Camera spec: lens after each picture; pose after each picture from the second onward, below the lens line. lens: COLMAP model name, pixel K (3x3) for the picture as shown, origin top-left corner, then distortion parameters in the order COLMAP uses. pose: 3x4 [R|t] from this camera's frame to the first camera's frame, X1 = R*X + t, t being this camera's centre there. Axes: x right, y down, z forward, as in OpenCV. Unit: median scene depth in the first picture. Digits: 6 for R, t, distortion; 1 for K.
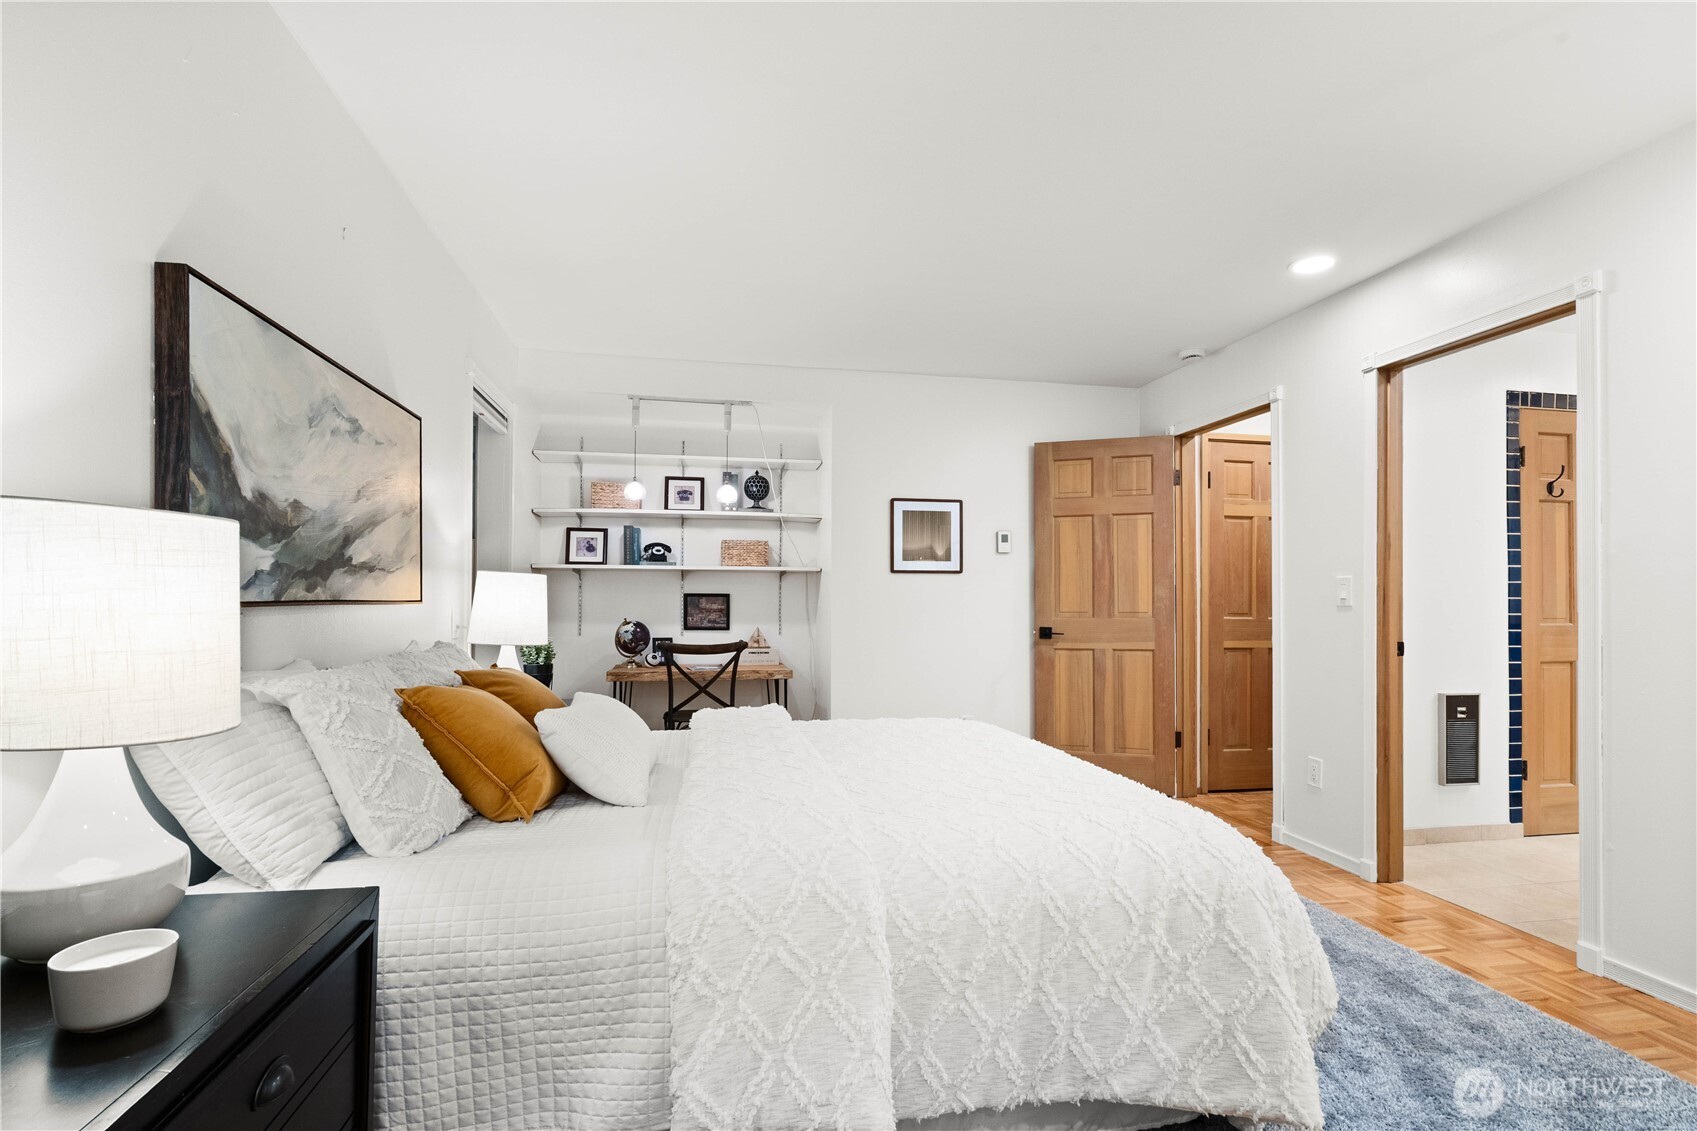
lens RADIAL K [[771.3, 0, 851.6], [0, 771.3, 555.7], [0, 0, 1]] dist [-0.001948, -0.000287]
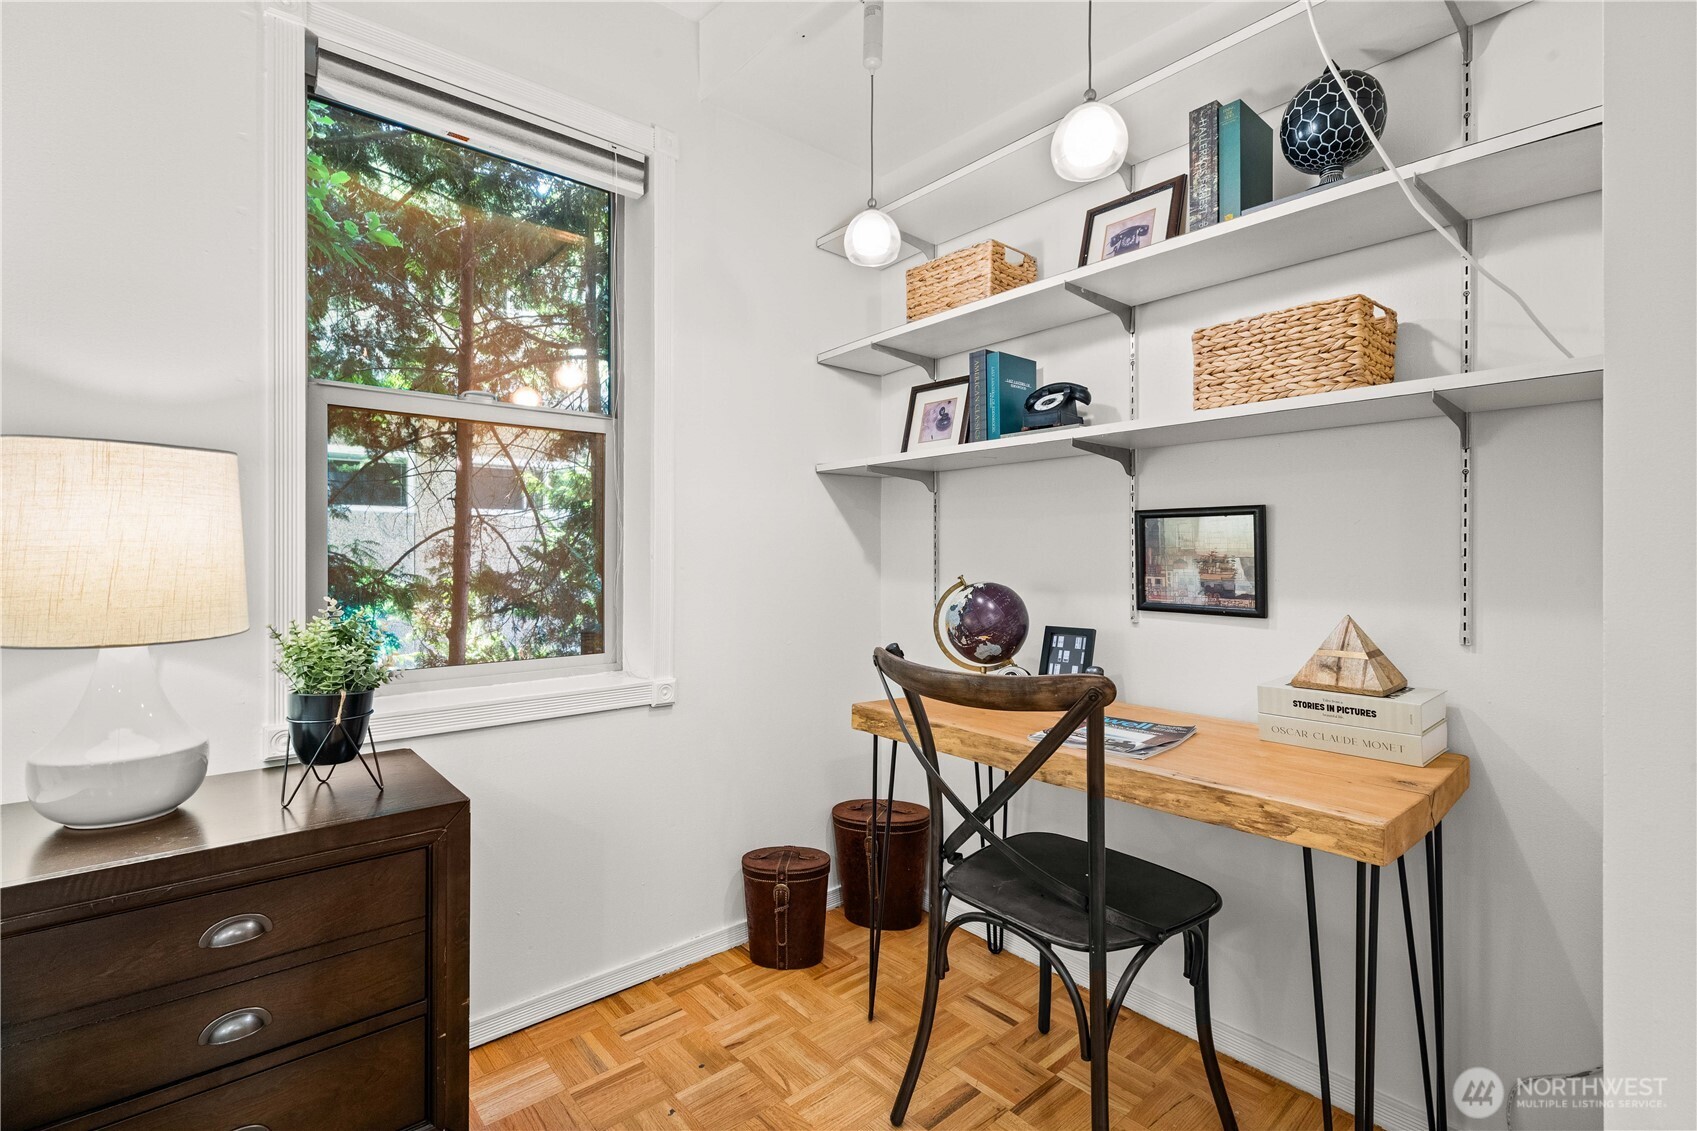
lens RADIAL K [[771.3, 0, 851.6], [0, 771.3, 555.7], [0, 0, 1]] dist [-0.001948, -0.000287]
pose [[0.500110, -0.004076, -0.865952, 0.032655], [0.054269, 0.998171, 0.026644, 0.053293], [0.864260, -0.060320, 0.499416, 0.700364]]
